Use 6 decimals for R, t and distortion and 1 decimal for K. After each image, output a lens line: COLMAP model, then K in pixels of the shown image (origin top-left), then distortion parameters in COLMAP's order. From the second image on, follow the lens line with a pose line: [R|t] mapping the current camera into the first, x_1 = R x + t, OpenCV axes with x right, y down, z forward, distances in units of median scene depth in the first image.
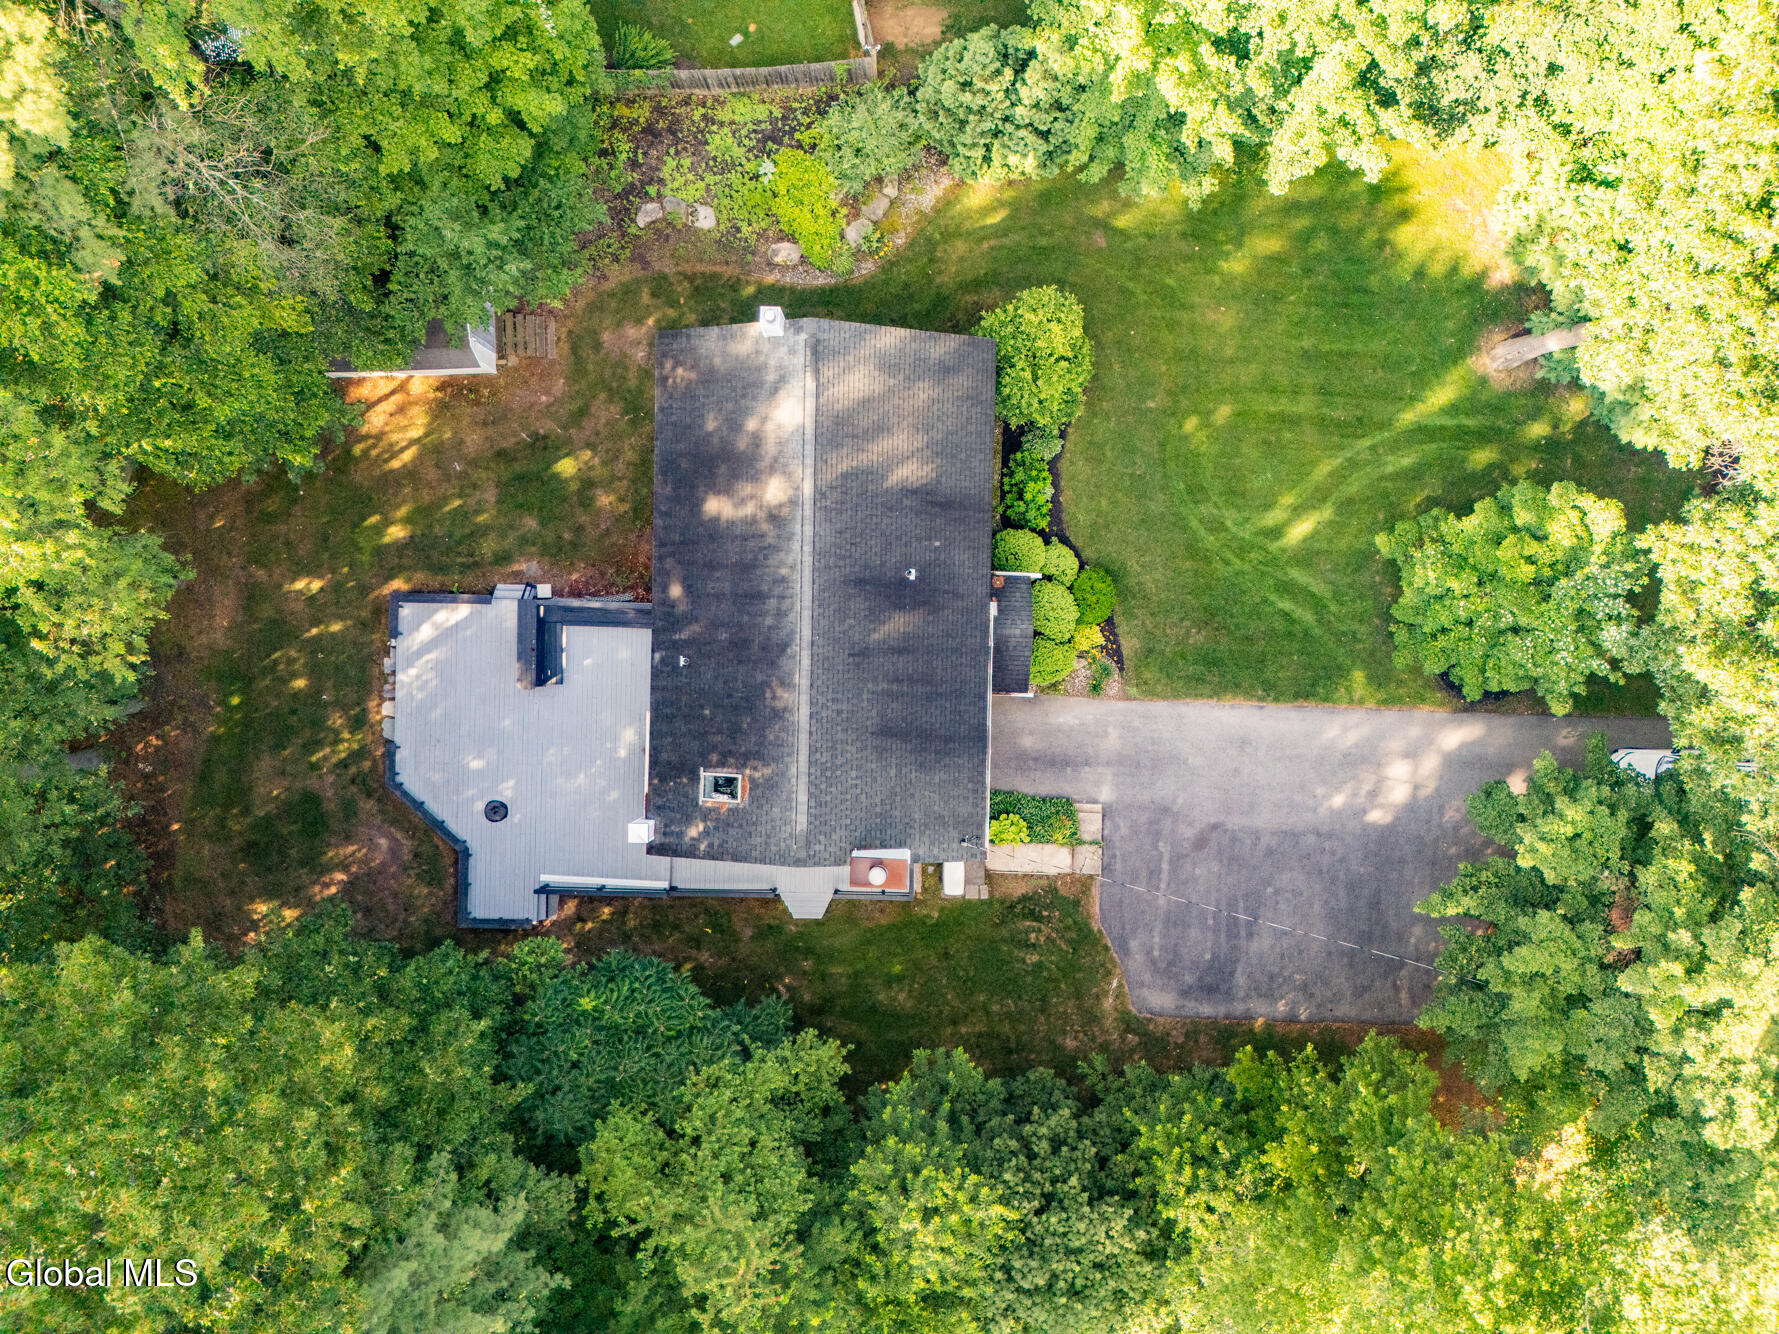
lens RADIAL K [[1307.8, 0, 894.7], [0, 1307.8, 670.7], [0, 0, 1]] dist [0.061308, -0.049209]
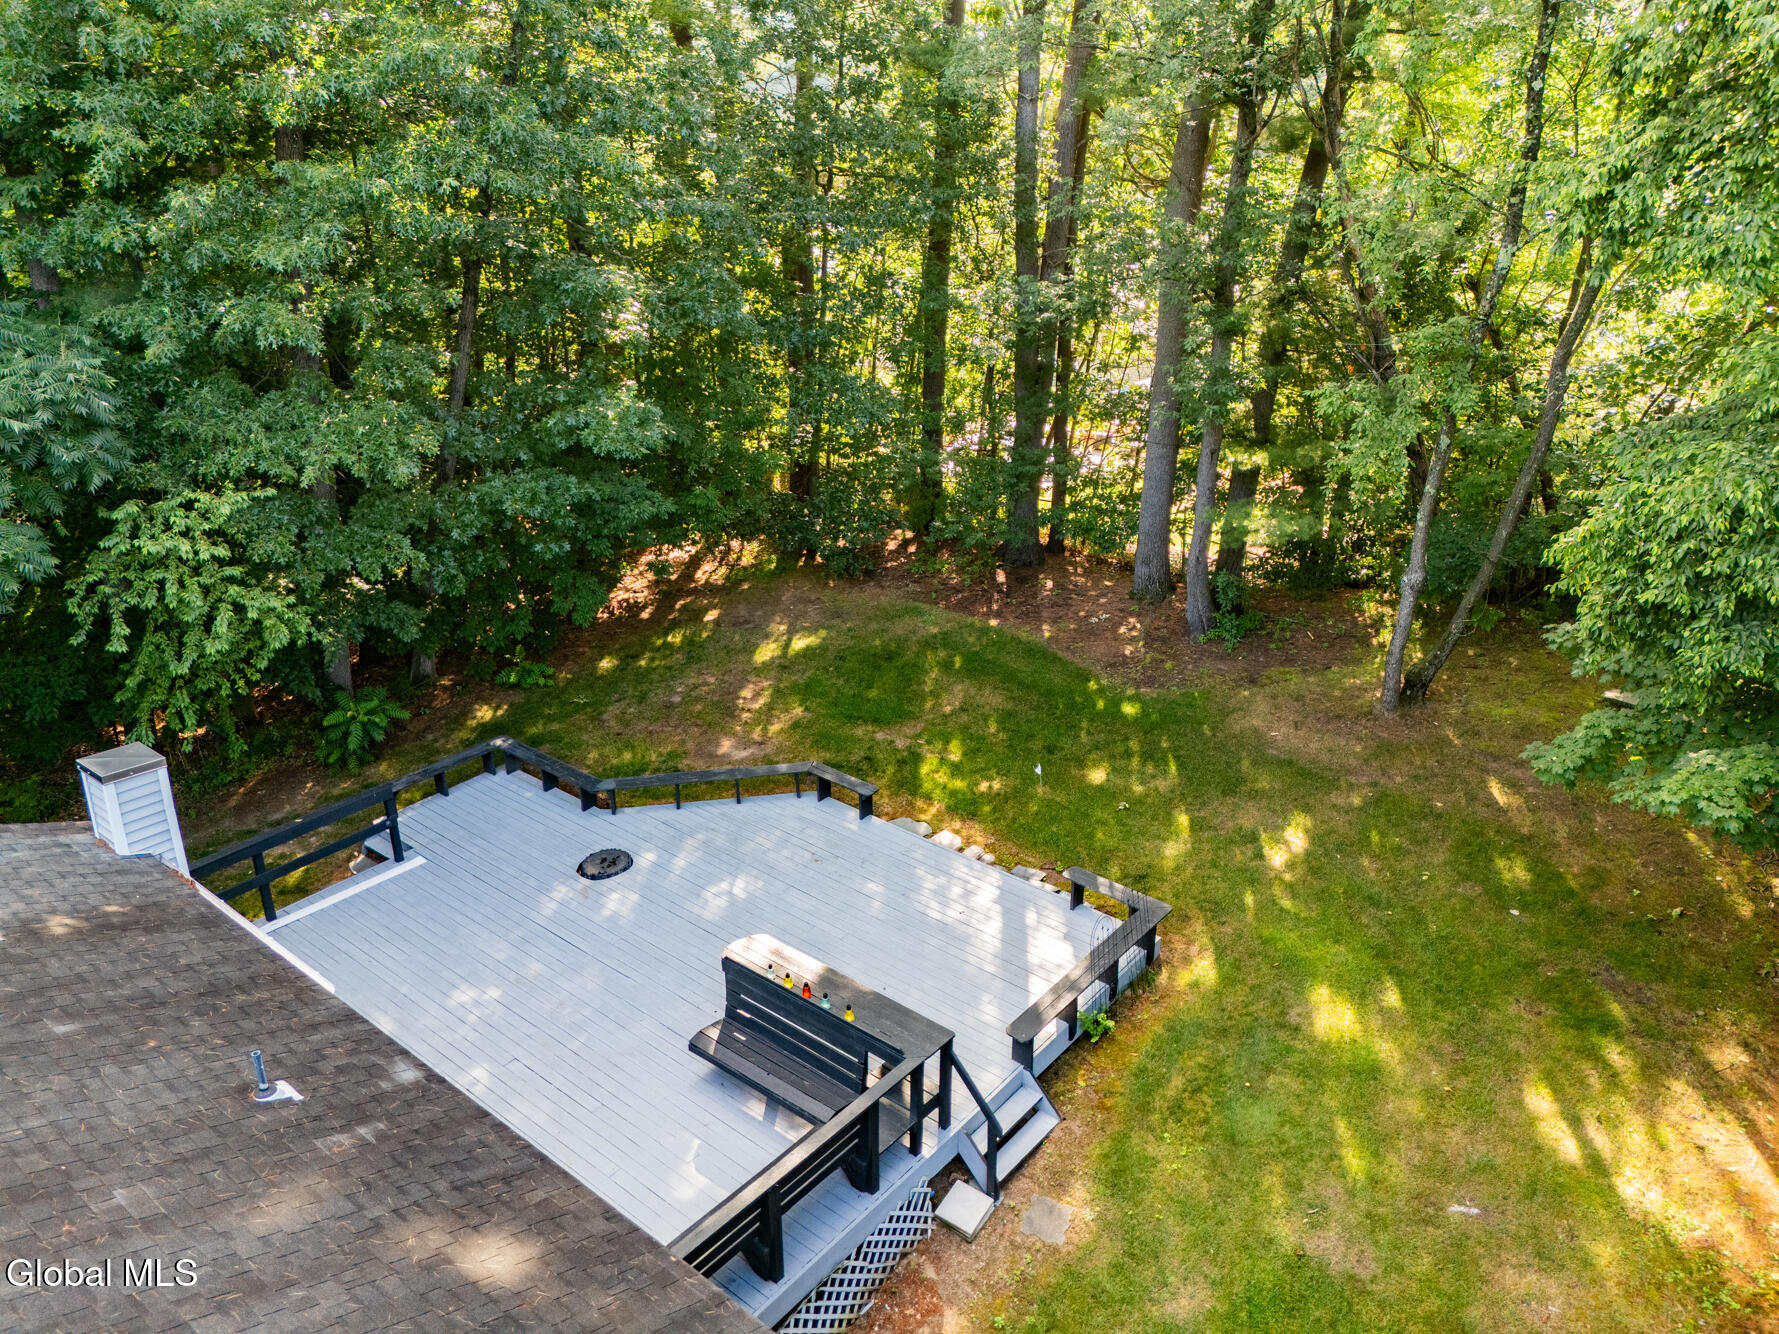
lens RADIAL K [[1307.8, 0, 894.7], [0, 1307.8, 670.7], [0, 0, 1]] dist [0.061308, -0.049209]
pose [[-0.628544, 0.320196, -0.708807, -0.078556], [-0.777275, -0.225957, 0.587185, -0.203997], [0.027855, 0.920010, 0.390904, 0.776503]]
